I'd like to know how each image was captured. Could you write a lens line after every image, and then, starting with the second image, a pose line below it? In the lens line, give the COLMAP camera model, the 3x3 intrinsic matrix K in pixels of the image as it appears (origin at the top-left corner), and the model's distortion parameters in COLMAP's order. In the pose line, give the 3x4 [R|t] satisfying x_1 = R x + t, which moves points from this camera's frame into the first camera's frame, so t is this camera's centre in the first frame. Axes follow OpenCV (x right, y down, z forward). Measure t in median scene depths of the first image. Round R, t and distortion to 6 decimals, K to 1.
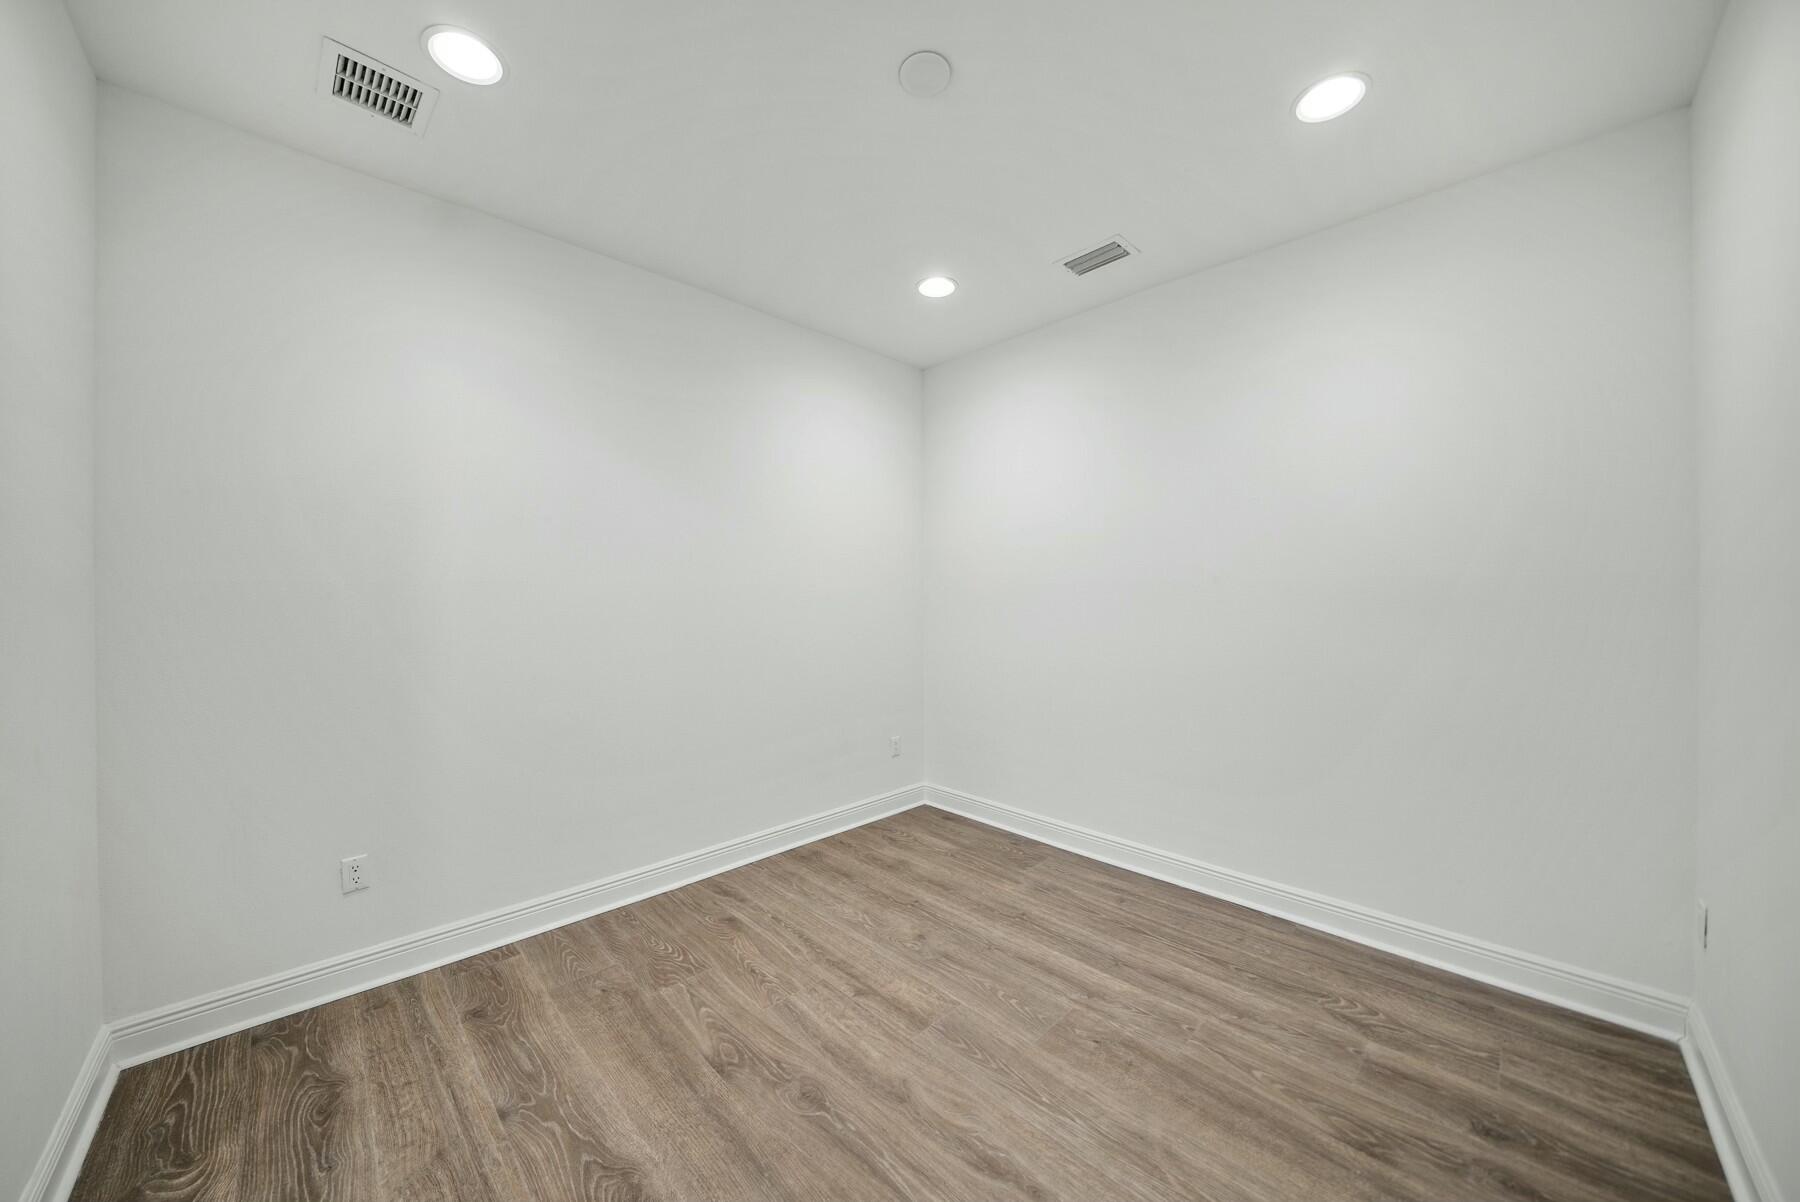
lens RADIAL K [[627.9, 0, 903.6], [0, 627.9, 596.7], [0, 0, 1]] dist [-0.000970, -0.000069]
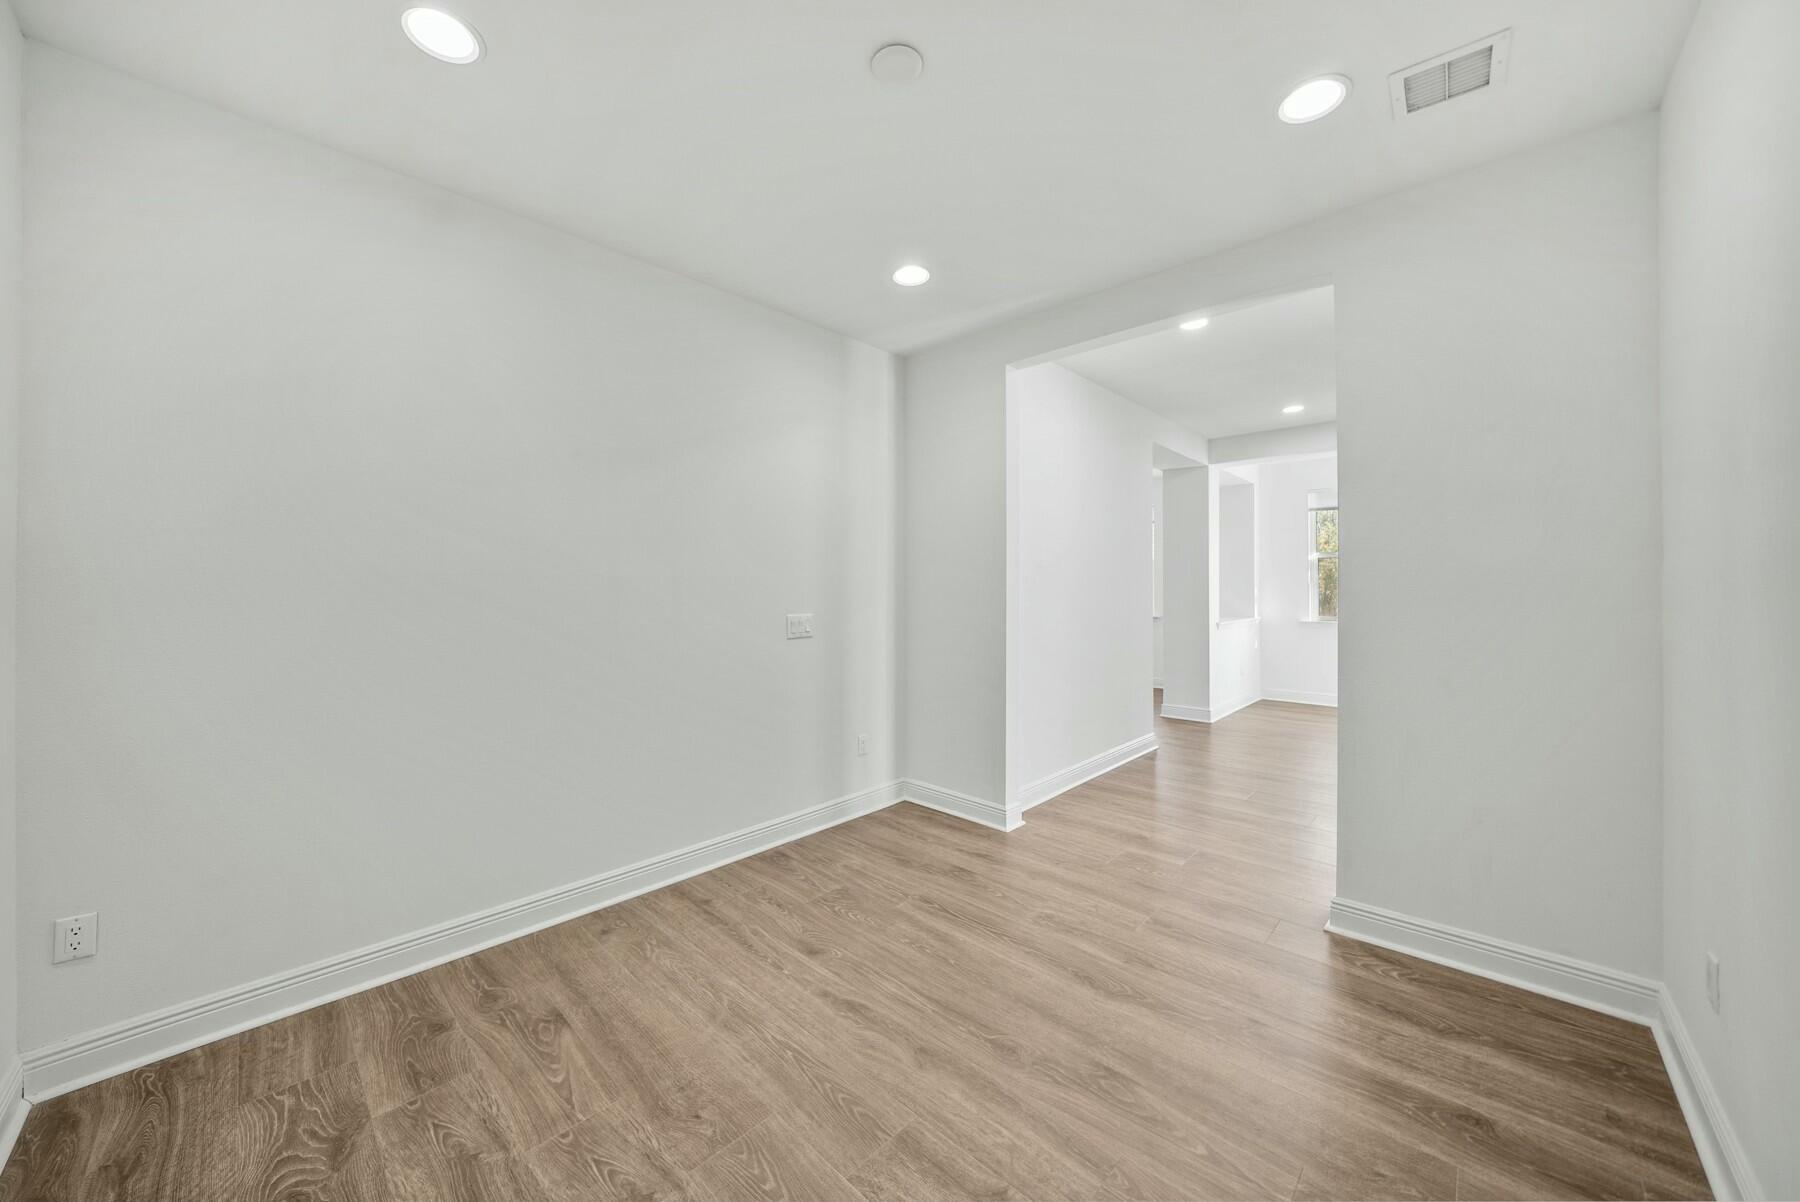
lens RADIAL K [[627.9, 0, 899.1], [0, 627.9, 593.1], [0, 0, 1]] dist [-0.000970, -0.000069]
pose [[-0.999609, 0.003293, -0.027750, 0.061333], [0.003006, 0.999941, 0.010400, -0.001900], [0.027783, 0.010313, -0.999561, 1.978471]]
